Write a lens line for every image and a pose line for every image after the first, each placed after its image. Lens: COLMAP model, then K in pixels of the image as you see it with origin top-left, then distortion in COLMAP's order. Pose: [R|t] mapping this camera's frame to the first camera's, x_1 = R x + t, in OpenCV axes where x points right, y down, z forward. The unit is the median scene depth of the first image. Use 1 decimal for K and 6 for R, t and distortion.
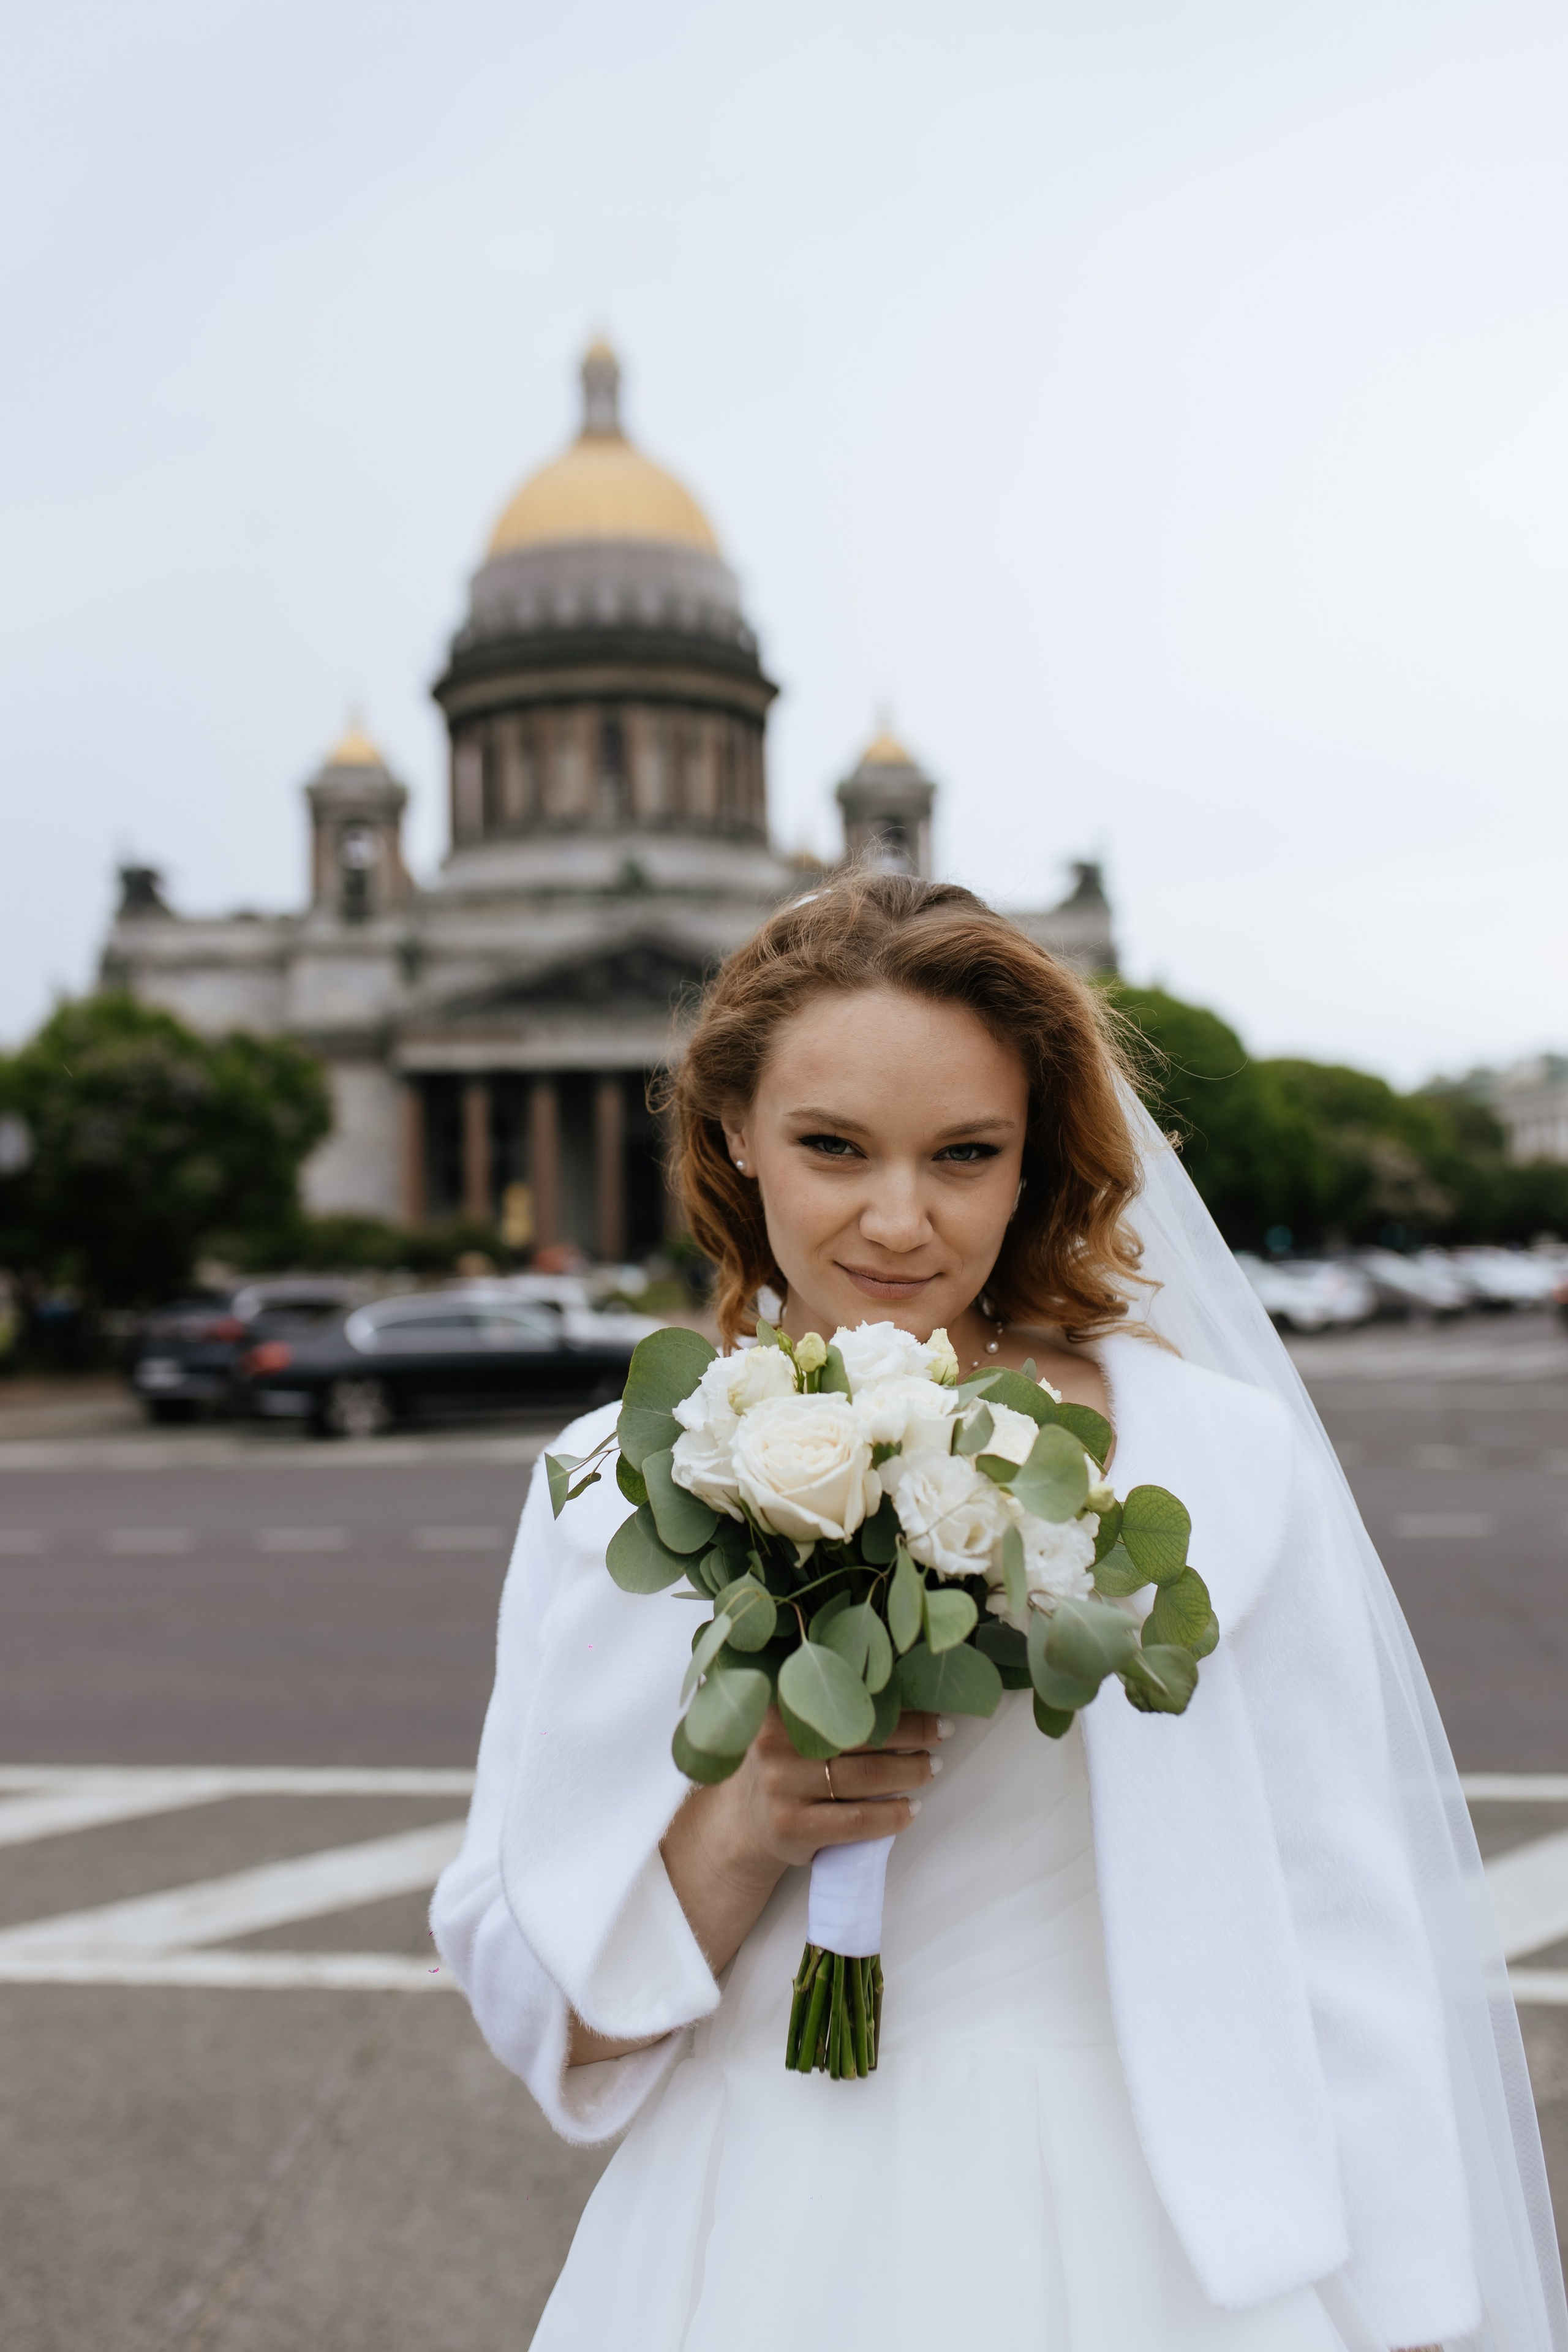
lens RADIAL K [[2254.2, 0, 784.0], [0, 2254.2, 1176.0], [0, 0, 1]] dist [0.005418, 0.002216]
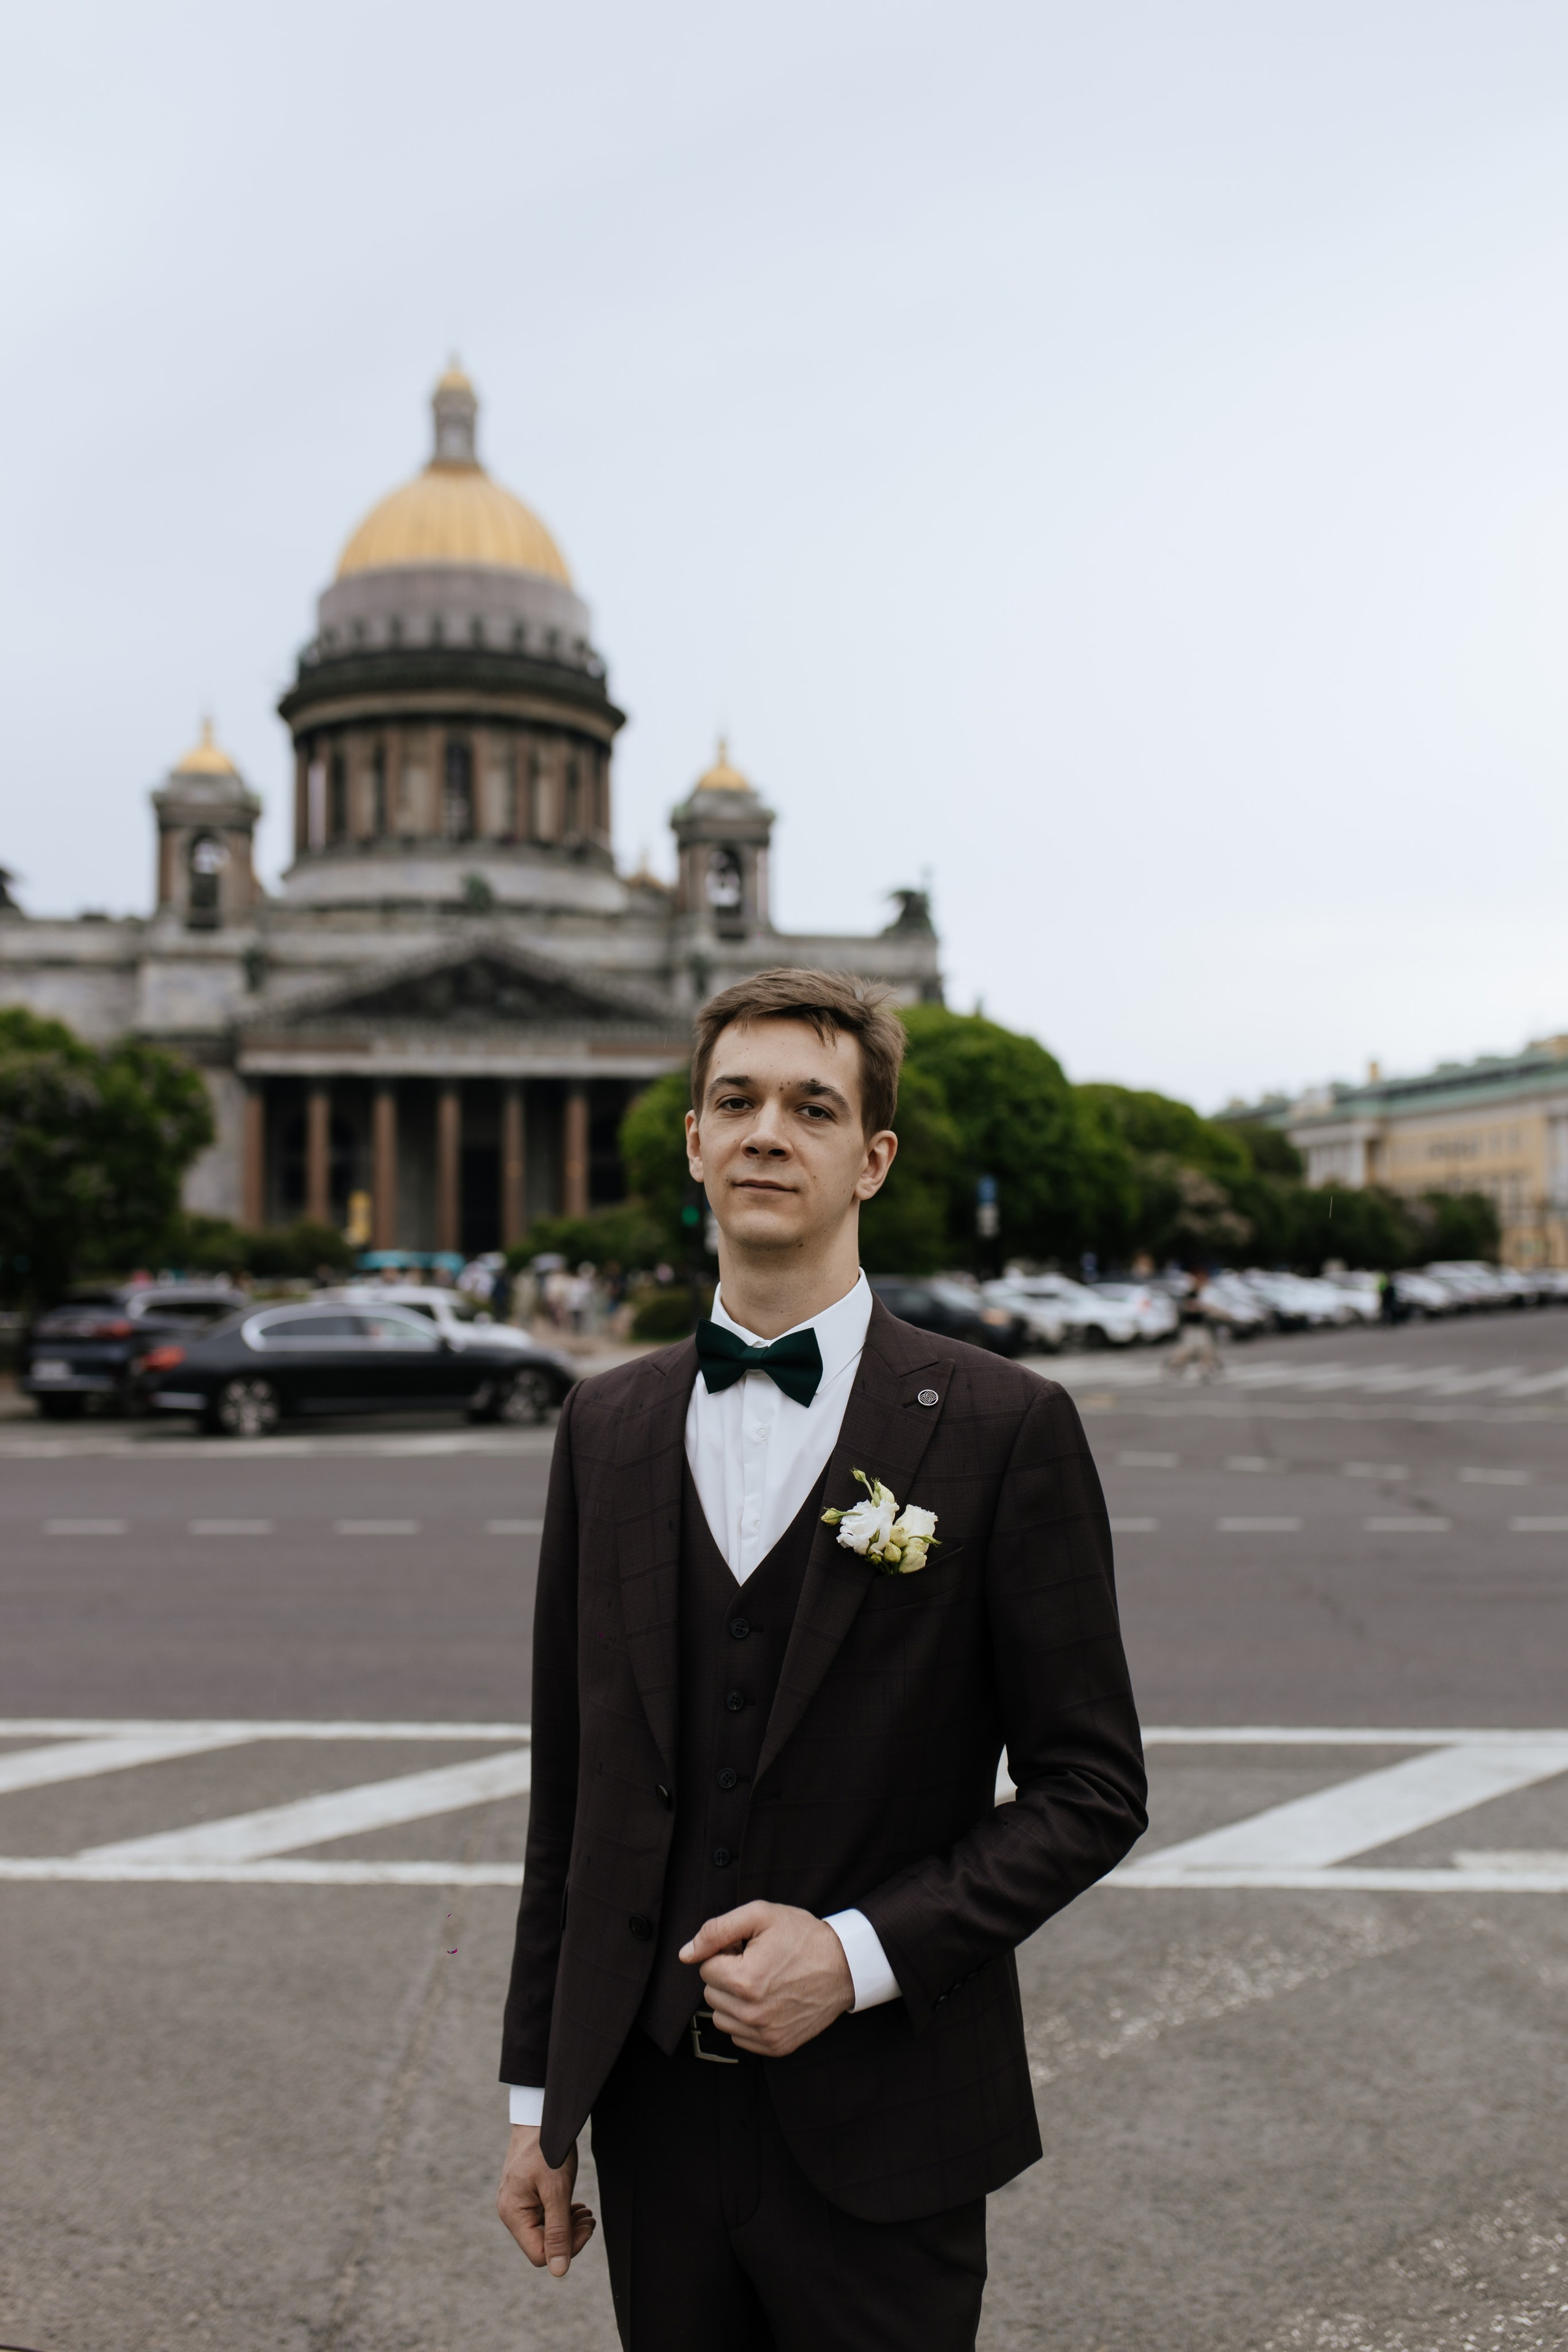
lens RADIAL K [[2190.9, 0, 784.0], [0, 2190.9, 1176.0], [0, 0, 1]] dist [0.000350, 0.001638]
pose [[0.996488, 0.021125, 0.081033, -0.005848], [-0.020786, 0.999771, -0.005022, -0.001286], [-0.081120, 0.003320, 0.996699, -0.011776]]
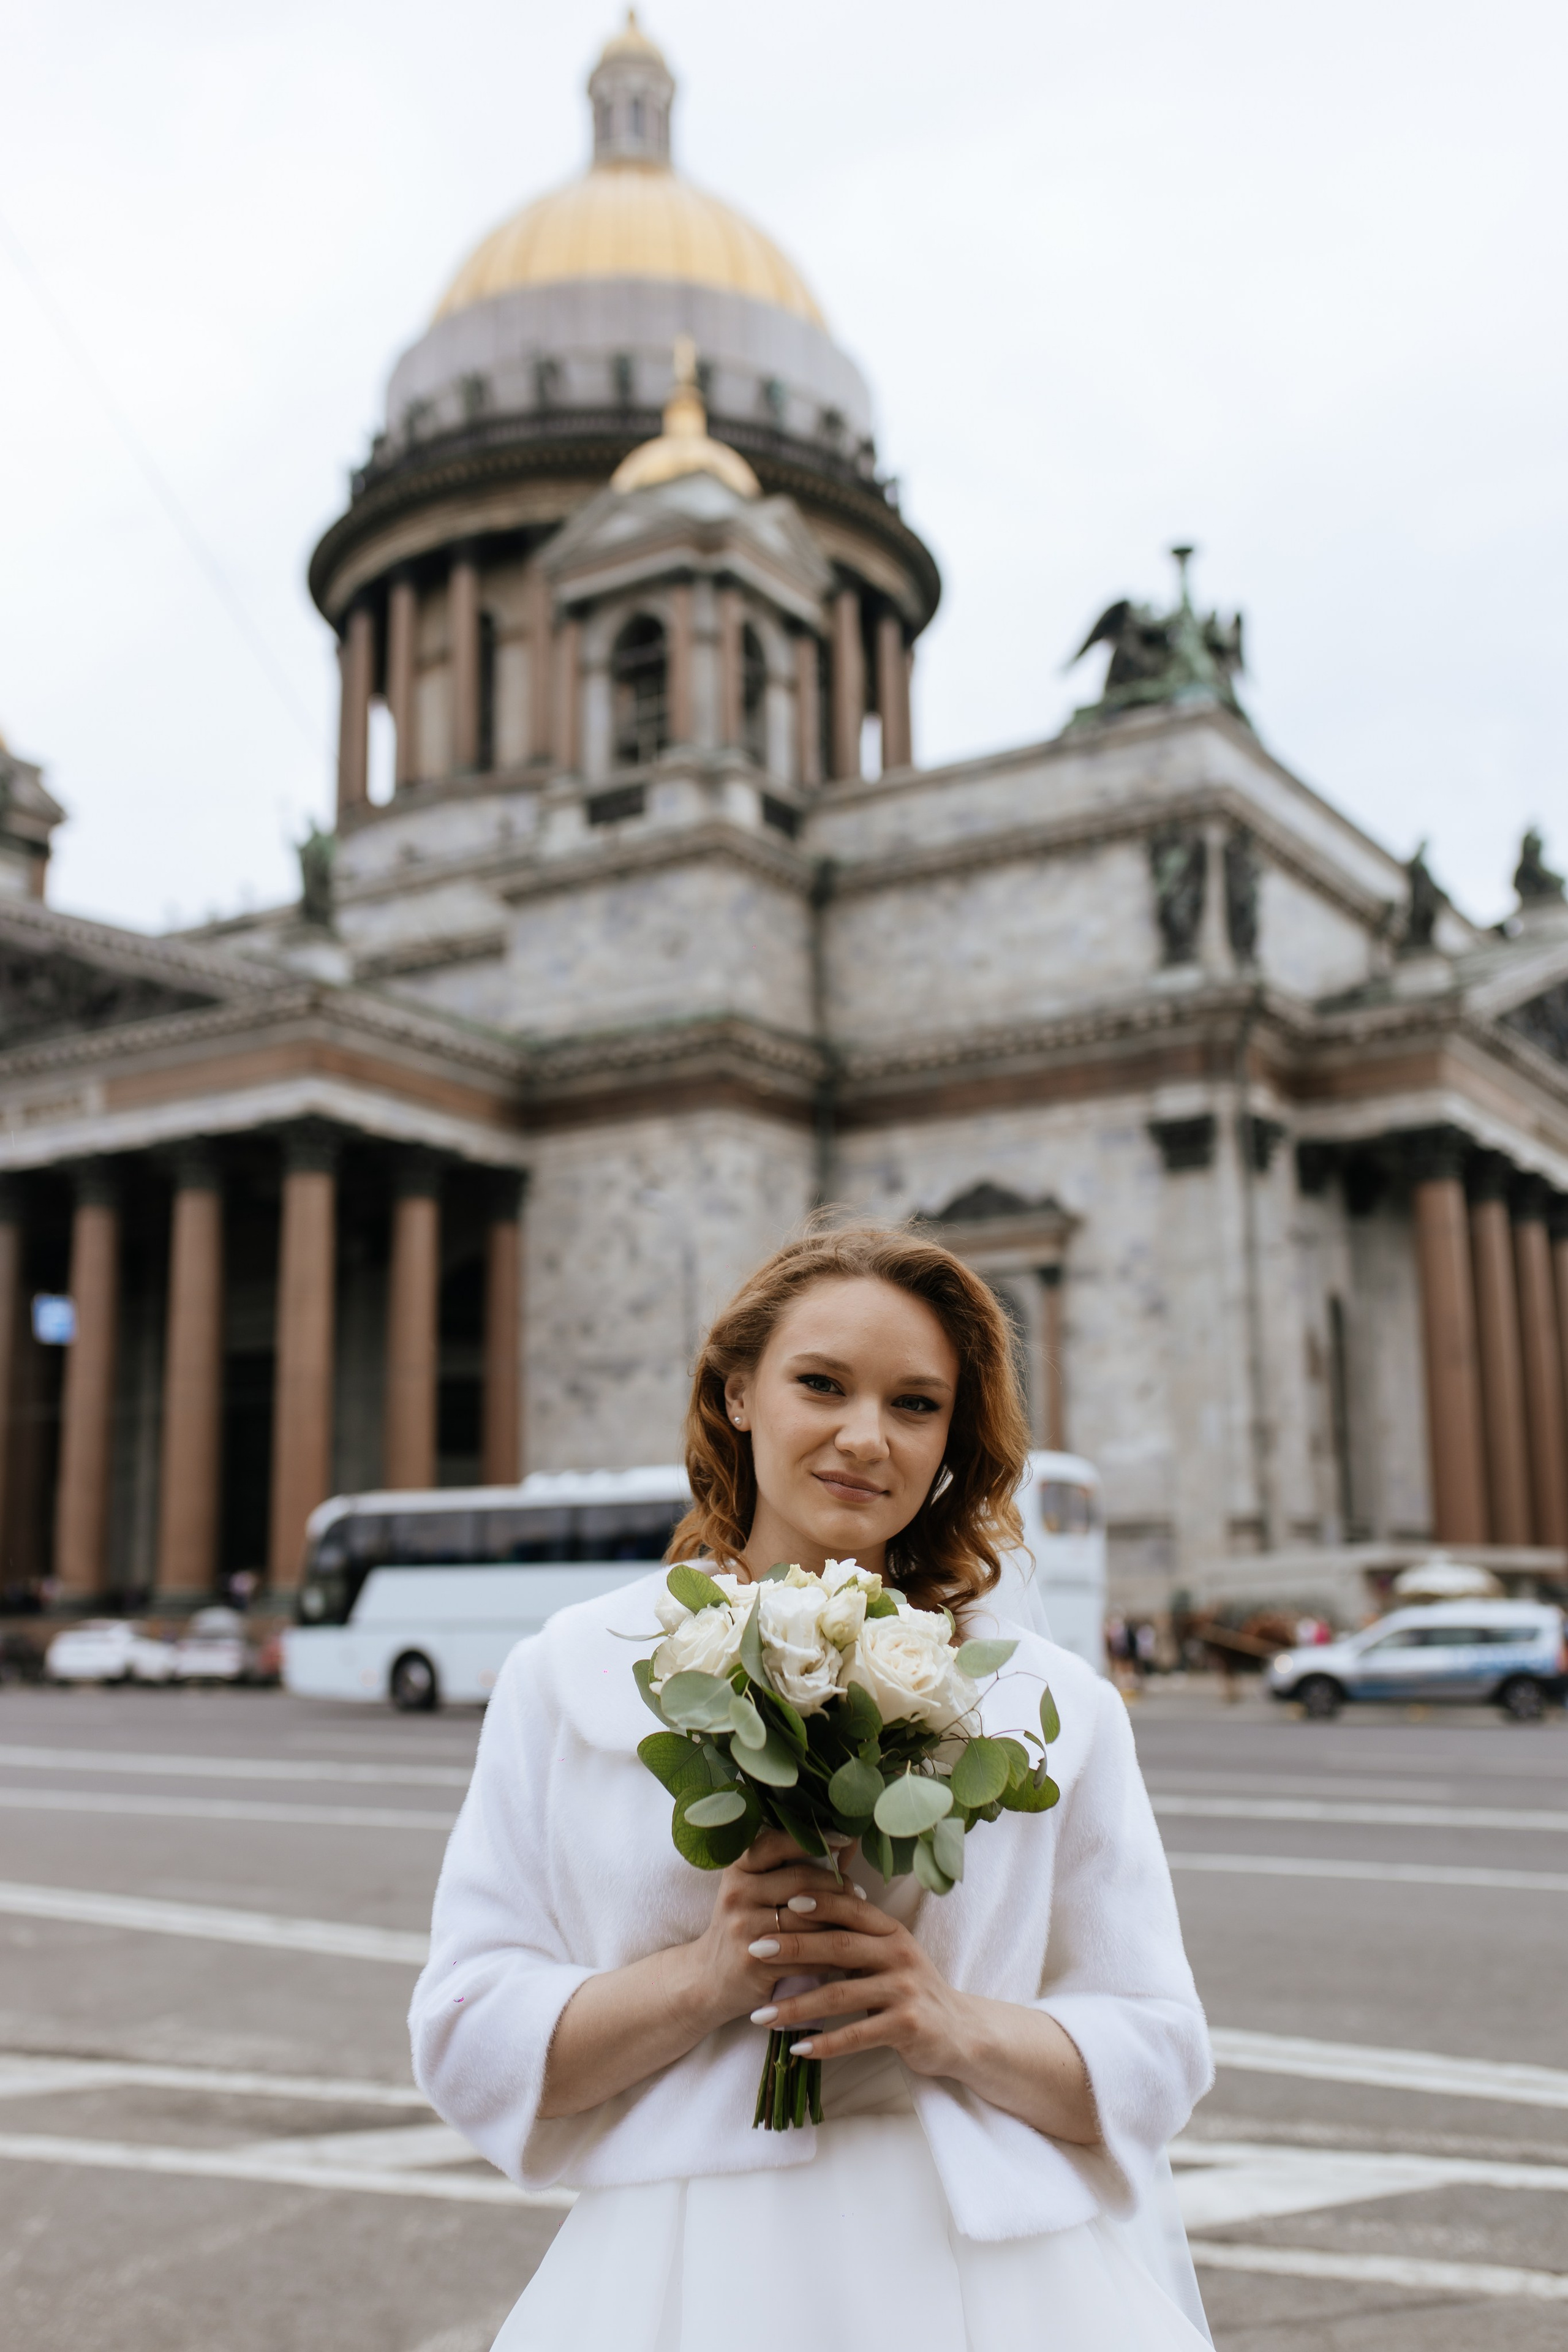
lens RADIAL K [[2254.2, 0, 784.0], [0, 2254.2, 1176.0], [0, 0, 1]] dist [0.005418, 0.002216]
pose [[0.760711, -0.094080, -0.642237, 0.376120], [0.012894, 0.991435, -0.129960, 0.013924], [0.648963, 0.090581, 0.755409, 0.744810]]
